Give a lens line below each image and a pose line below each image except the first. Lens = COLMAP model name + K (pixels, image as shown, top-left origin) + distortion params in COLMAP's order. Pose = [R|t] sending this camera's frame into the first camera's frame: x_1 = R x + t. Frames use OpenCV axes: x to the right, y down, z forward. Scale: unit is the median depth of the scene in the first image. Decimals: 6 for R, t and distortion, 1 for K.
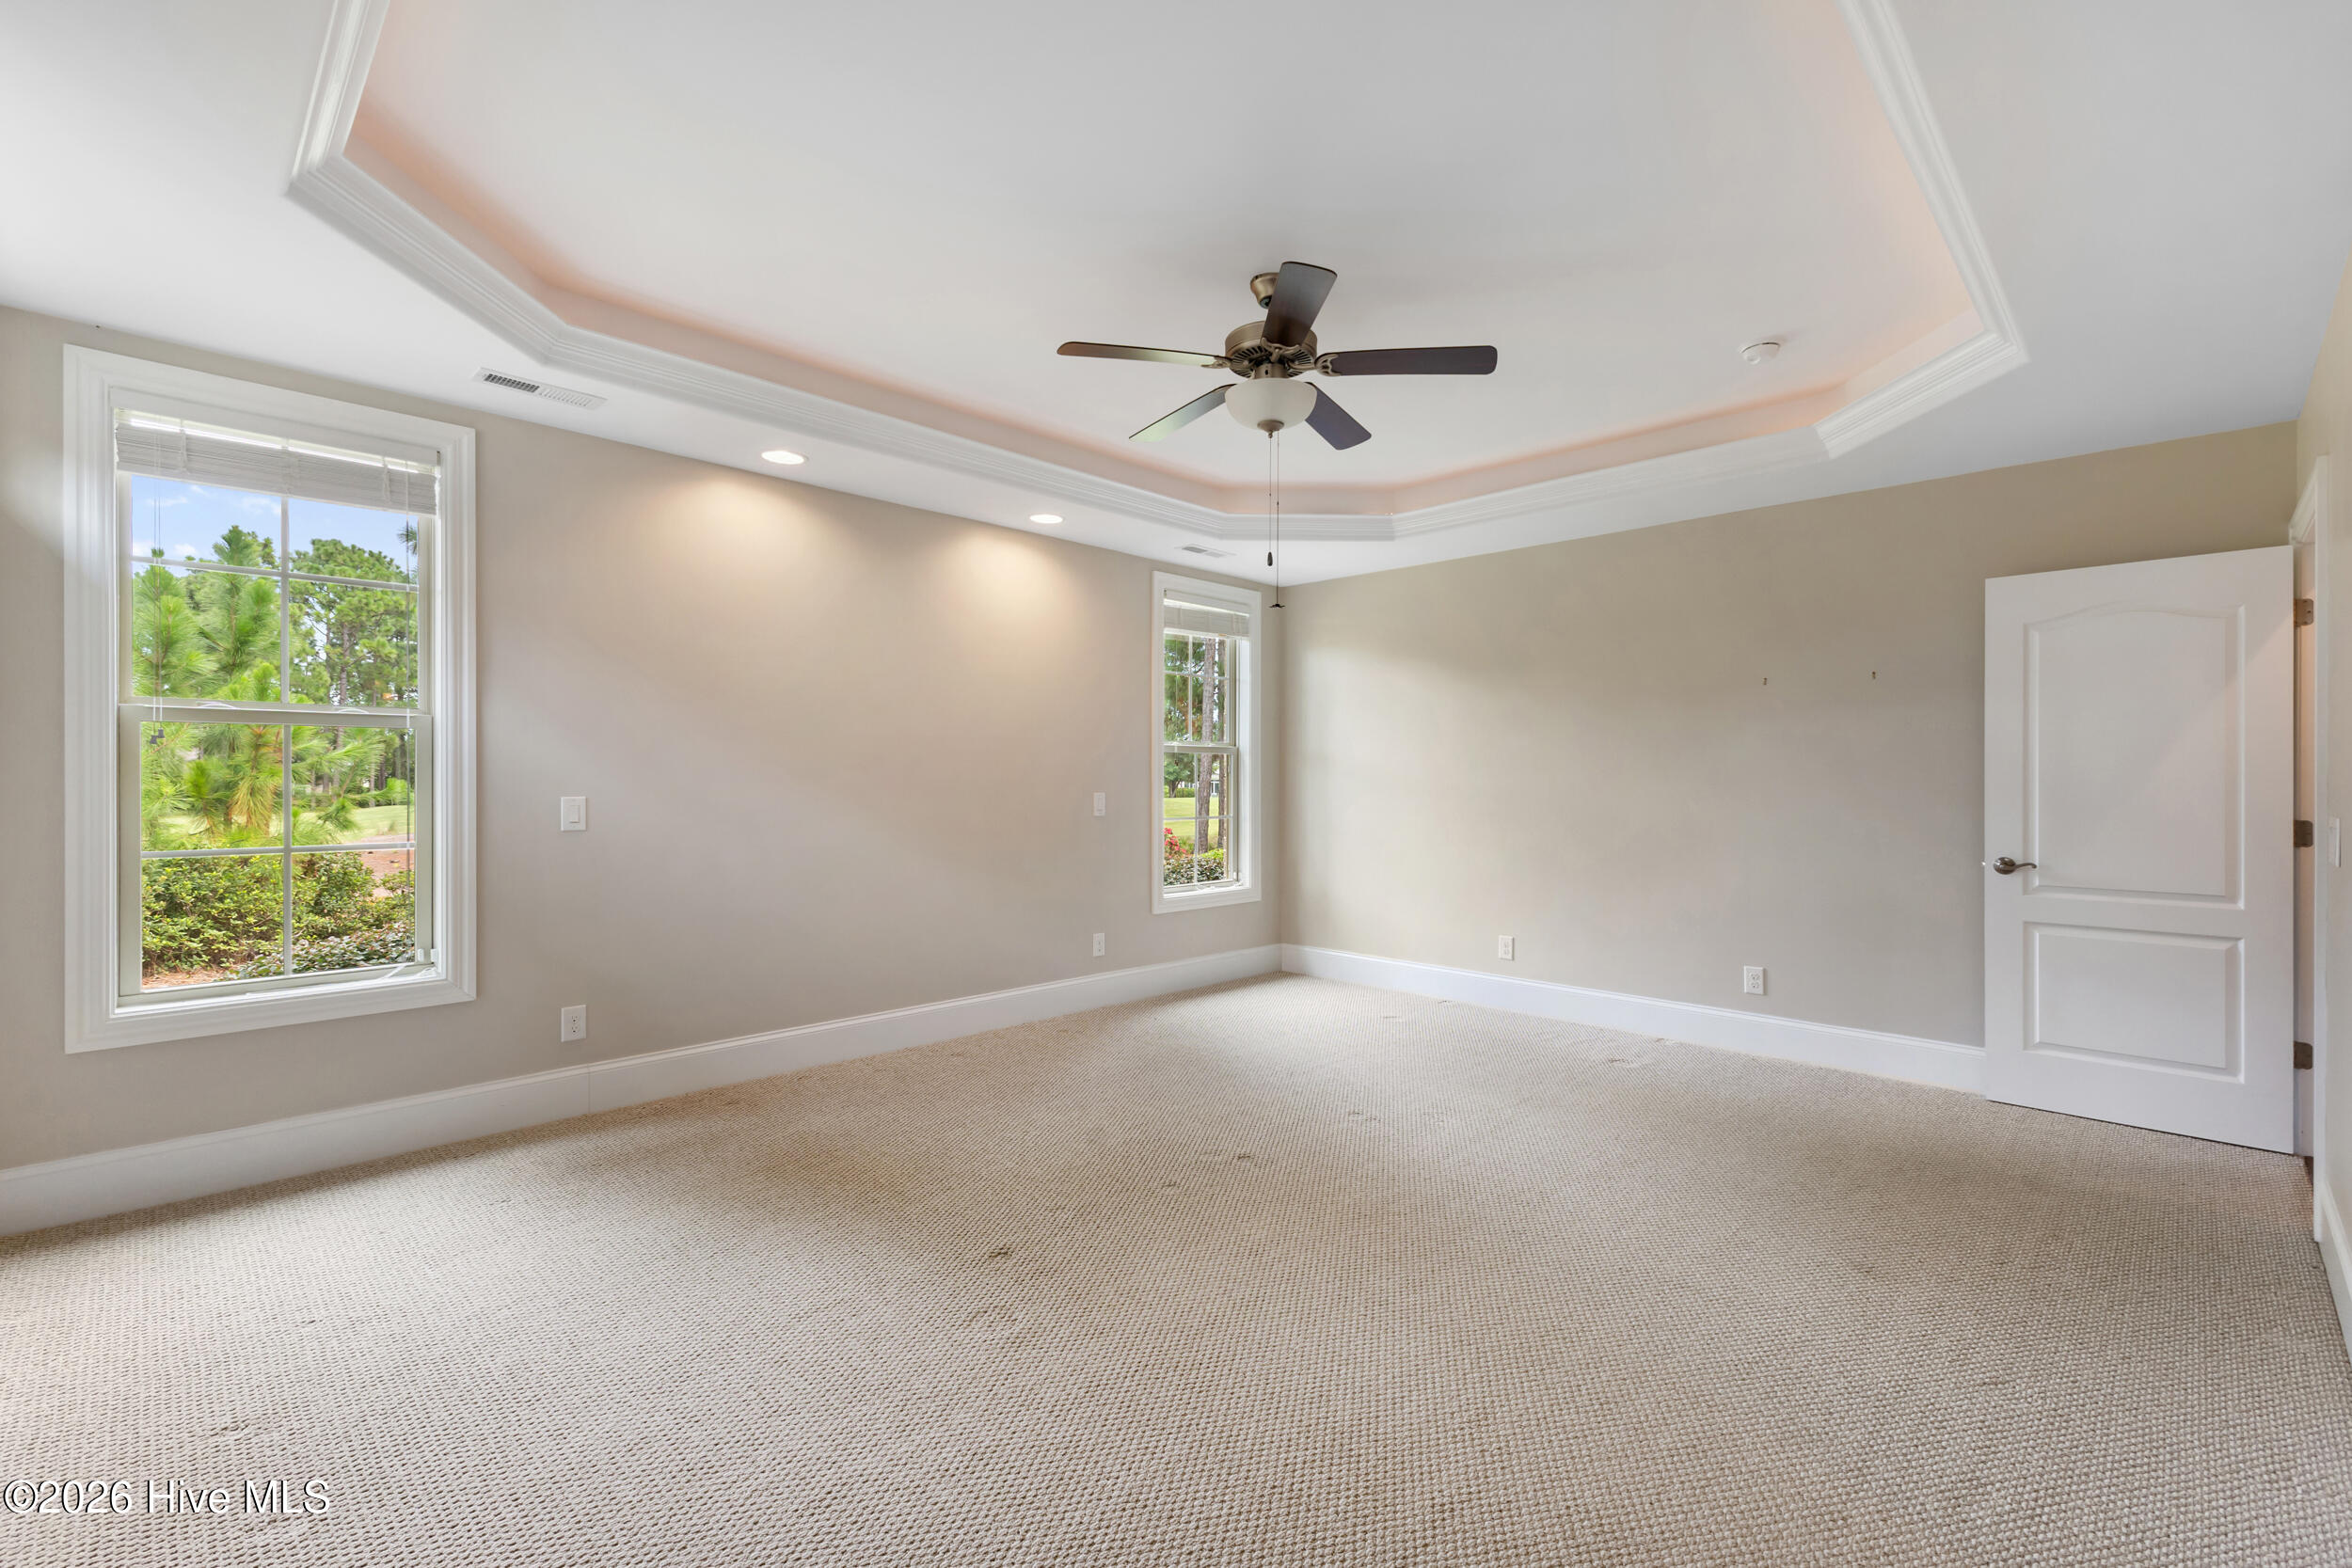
lens RADIAL K [[1017.7, 0, 1184.9], [0, 1017.7, 774.1], [0, 0, 1]] dist [0.010529, -0.000338]
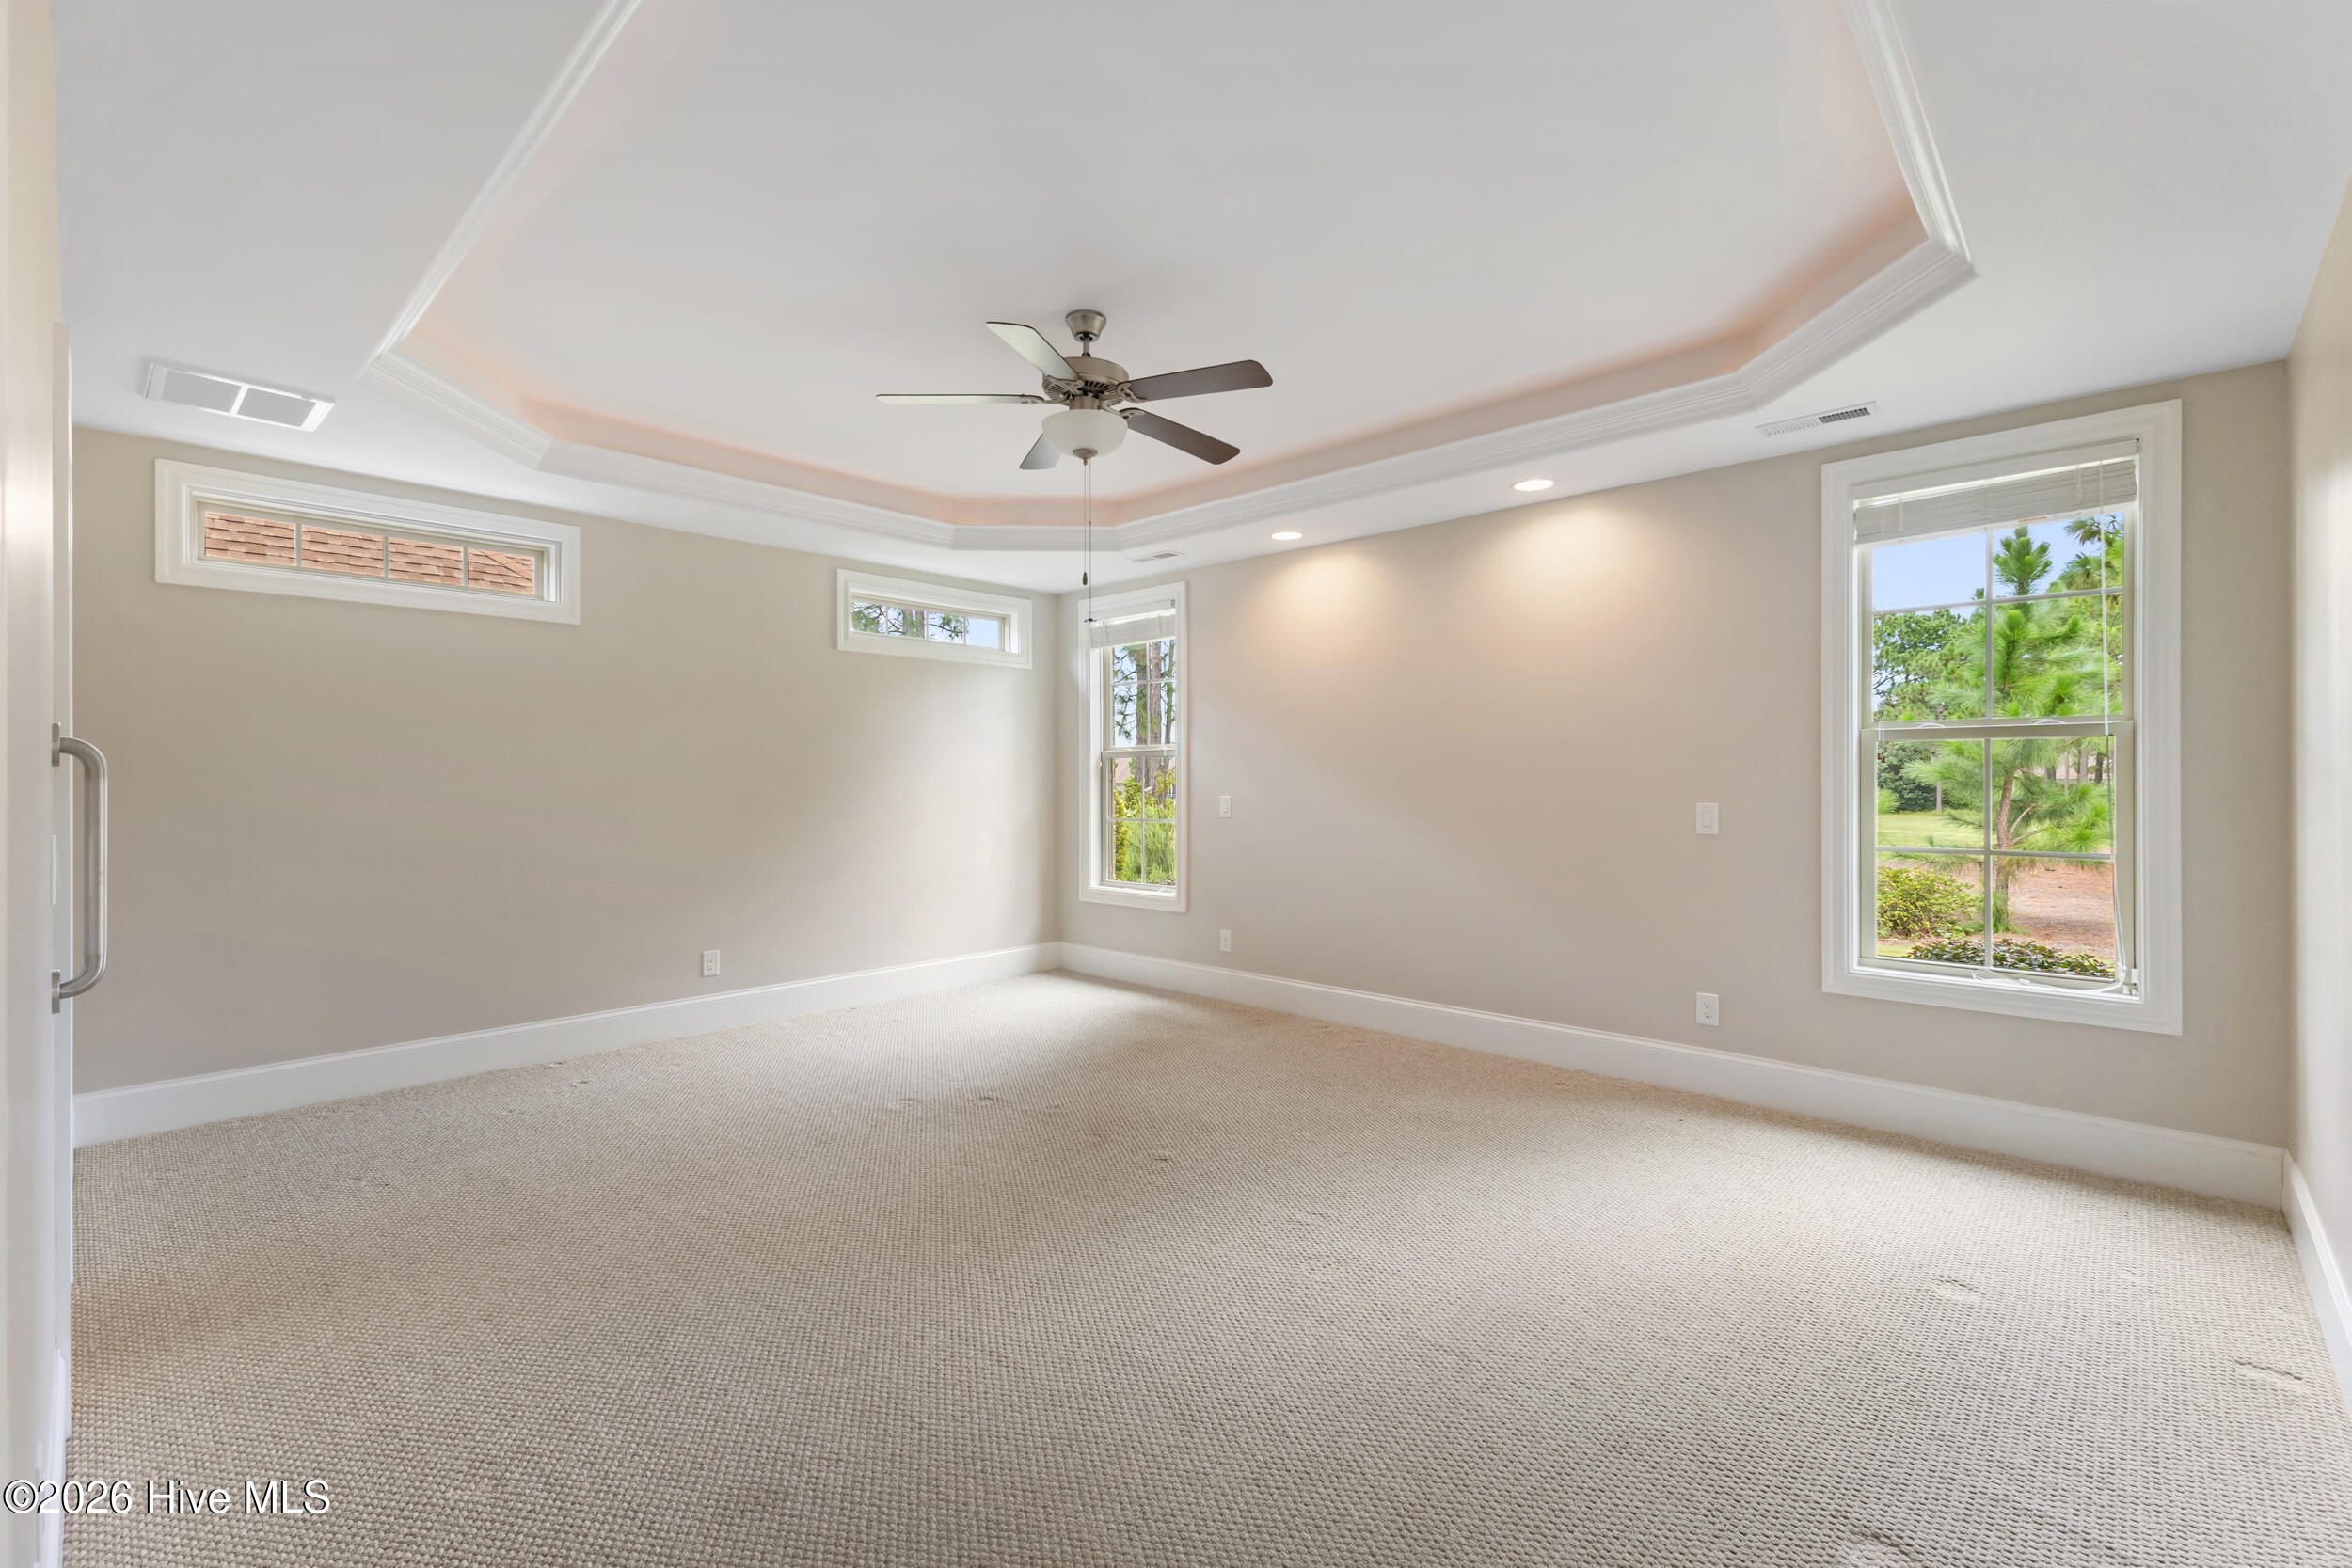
lens RADIAL K [[1017.7, 0, 1174.8], [0, 1017.7, 786.1], [0, 0, 1]] dist [0.010529, -0.000338]
pose [[0.023470, 0.003955, -0.999717, 0.832513], [0.007418, 0.999964, 0.004130, -0.000007], [0.999697, -0.007513, 0.023440, 0.771335]]
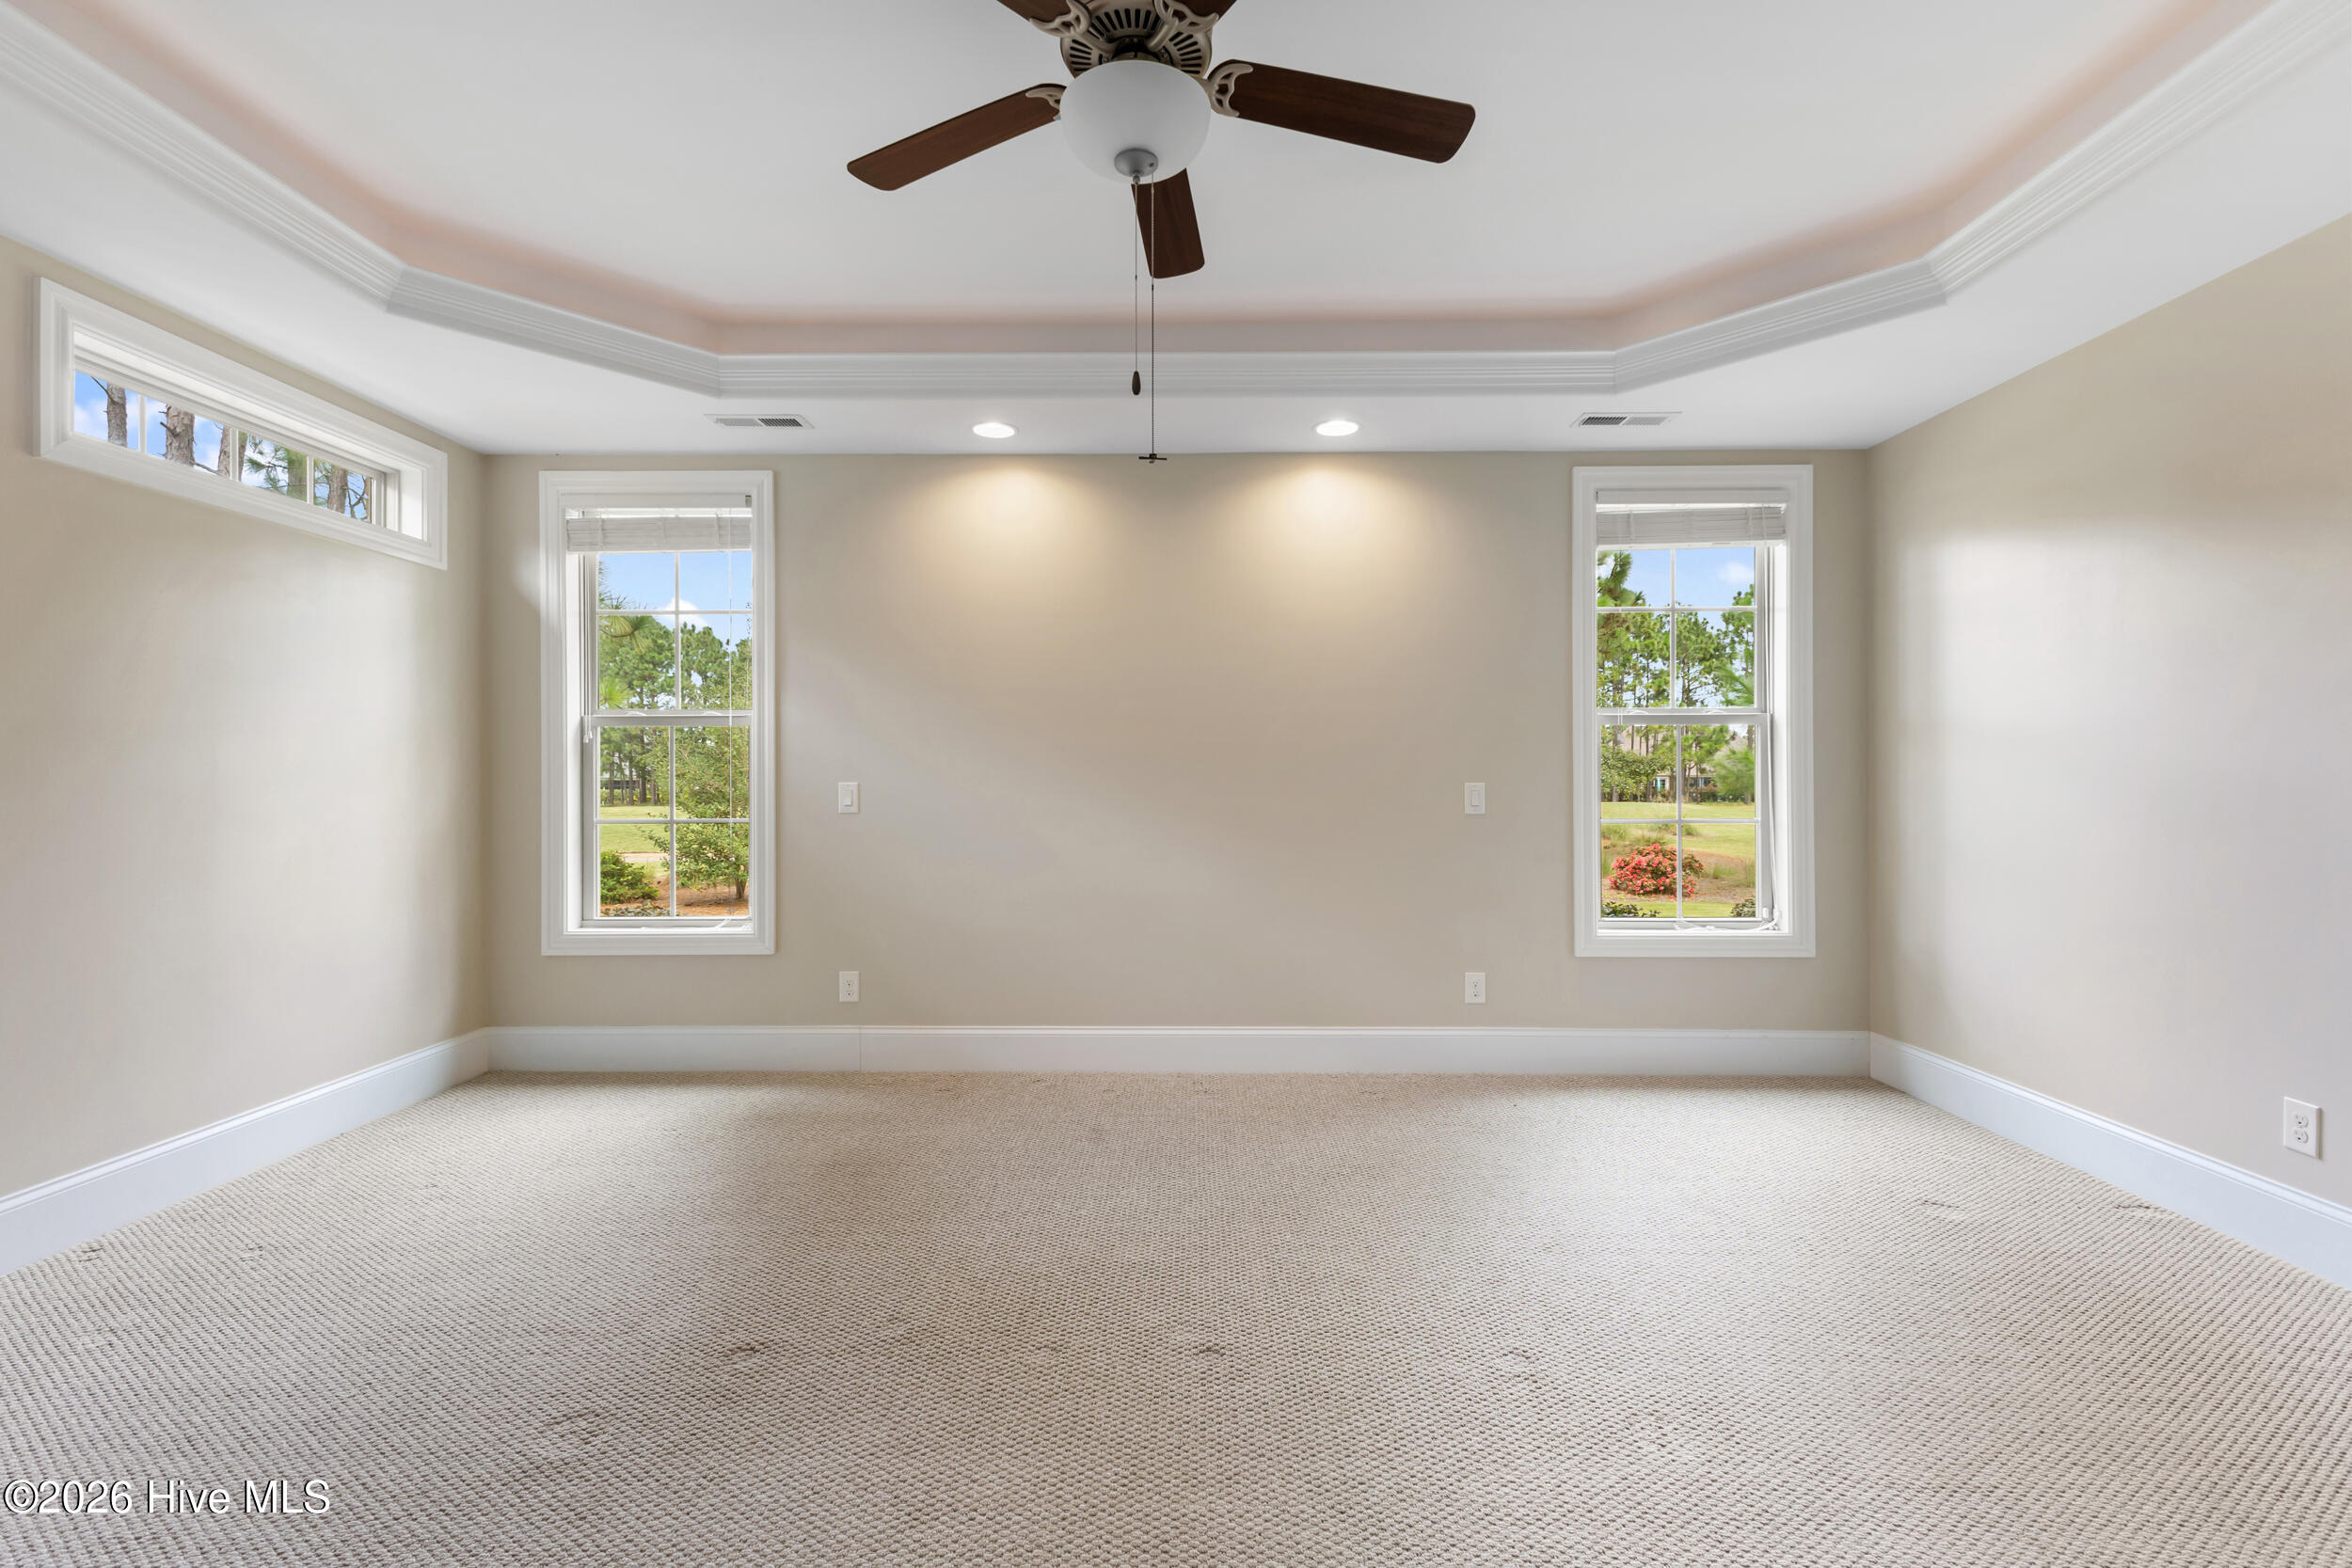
lens RADIAL K [[1017.7, 0, 1178.0], [0, 1017.7, 777.4], [0, 0, 1]] dist [0.010529, -0.000338]
pose [[0.690910, -0.005011, -0.722924, 0.389845], [0.007544, 0.999972, 0.000279, 0.016364], [0.722902, -0.005646, 0.690928, 0.429898]]
